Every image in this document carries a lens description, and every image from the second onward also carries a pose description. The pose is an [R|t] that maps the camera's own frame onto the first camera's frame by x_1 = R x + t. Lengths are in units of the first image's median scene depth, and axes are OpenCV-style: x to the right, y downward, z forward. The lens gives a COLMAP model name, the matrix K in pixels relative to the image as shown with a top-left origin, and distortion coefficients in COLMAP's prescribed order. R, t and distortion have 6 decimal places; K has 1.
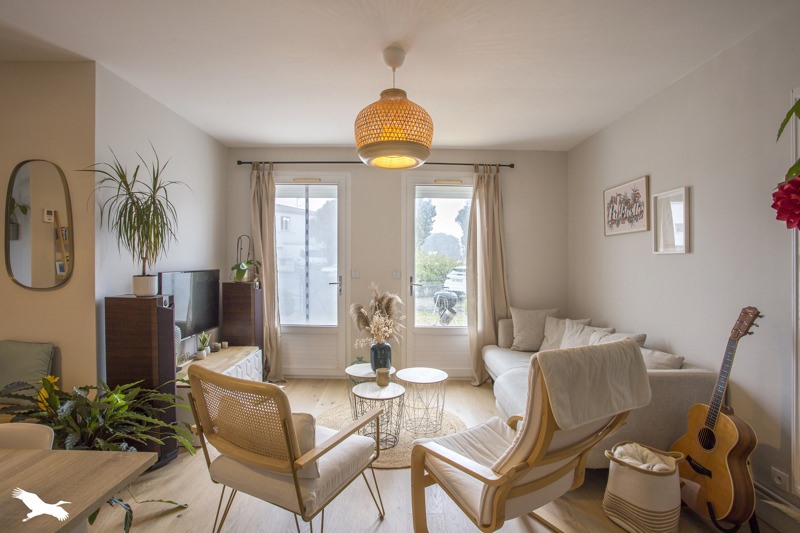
lens RADIAL K [[393.2, 0, 377.8], [0, 393.2, 264.1], [0, 0, 1]] dist [-0.032739, 0.004832]
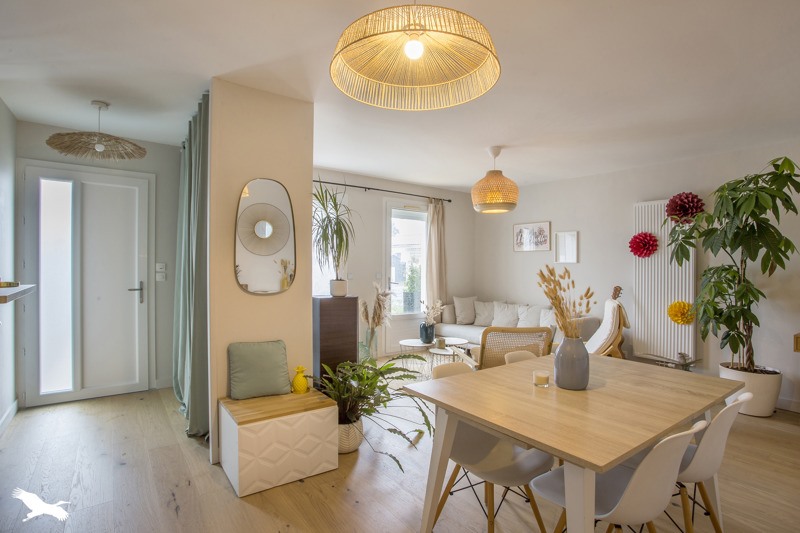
lens RADIAL K [[393.2, 0, 396.1], [0, 393.2, 262.3], [0, 0, 1]] dist [-0.032739, 0.004832]
pose [[0.811937, 0.000975, 0.583744, -0.781091], [0.002983, 0.999979, -0.005820, -0.013123], [-0.583737, 0.006467, 0.811917, -0.097604]]
